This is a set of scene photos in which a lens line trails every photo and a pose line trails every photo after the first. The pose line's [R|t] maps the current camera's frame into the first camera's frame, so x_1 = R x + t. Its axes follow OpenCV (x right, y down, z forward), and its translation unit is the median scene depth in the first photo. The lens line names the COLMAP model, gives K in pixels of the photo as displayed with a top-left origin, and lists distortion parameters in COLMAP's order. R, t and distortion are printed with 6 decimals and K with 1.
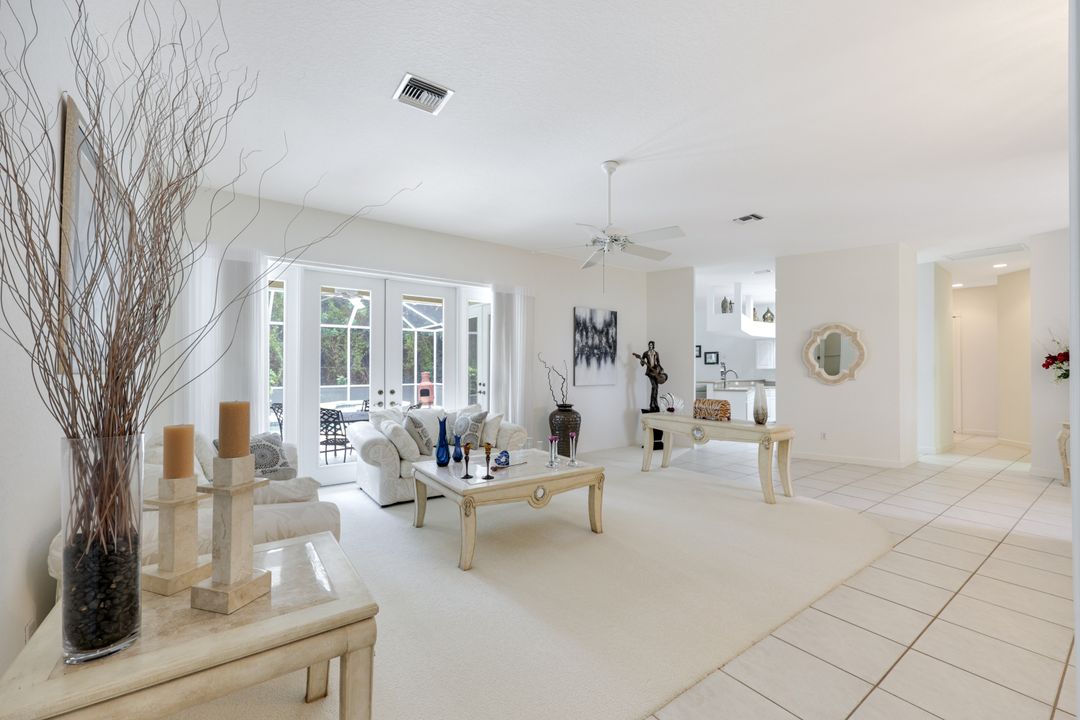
lens RADIAL K [[441.0, 0, 544.0], [0, 441.0, 360.6], [0, 0, 1]] dist [0.001869, 0.000537]
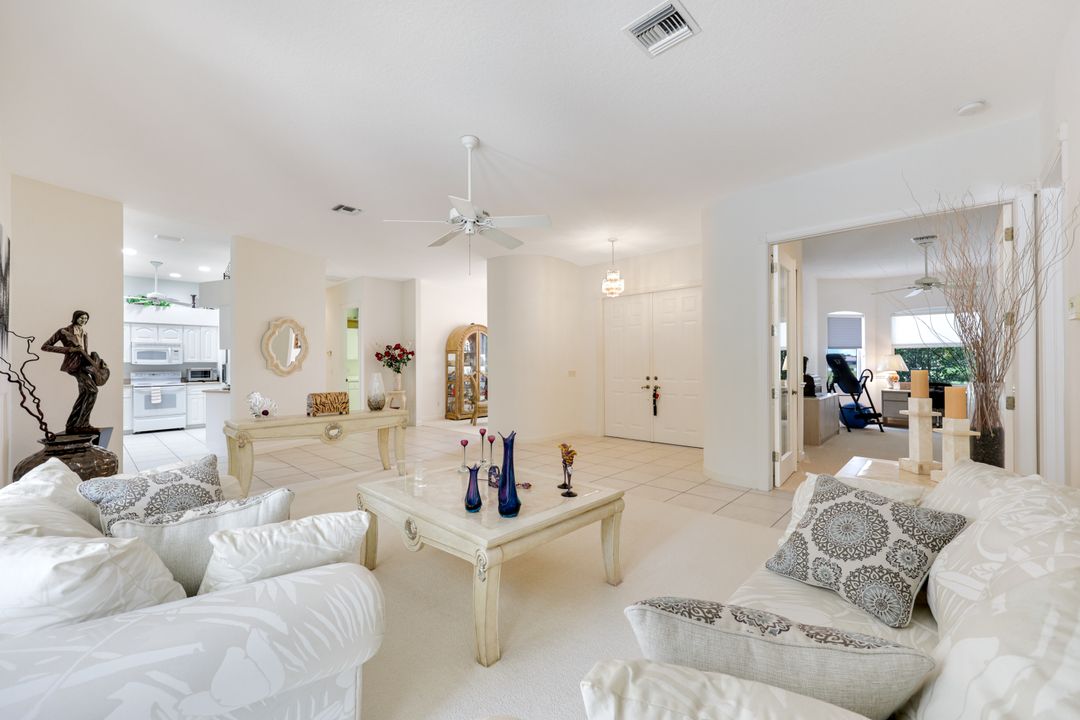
lens RADIAL K [[441.0, 0, 530.0], [0, 441.0, 364.3], [0, 0, 1]] dist [0.001869, 0.000537]
pose [[-0.130168, -0.003924, 0.991484, -0.227055], [-0.015887, 0.999872, 0.001872, 0.008004], [-0.991365, -0.015508, -0.130213, 0.278351]]
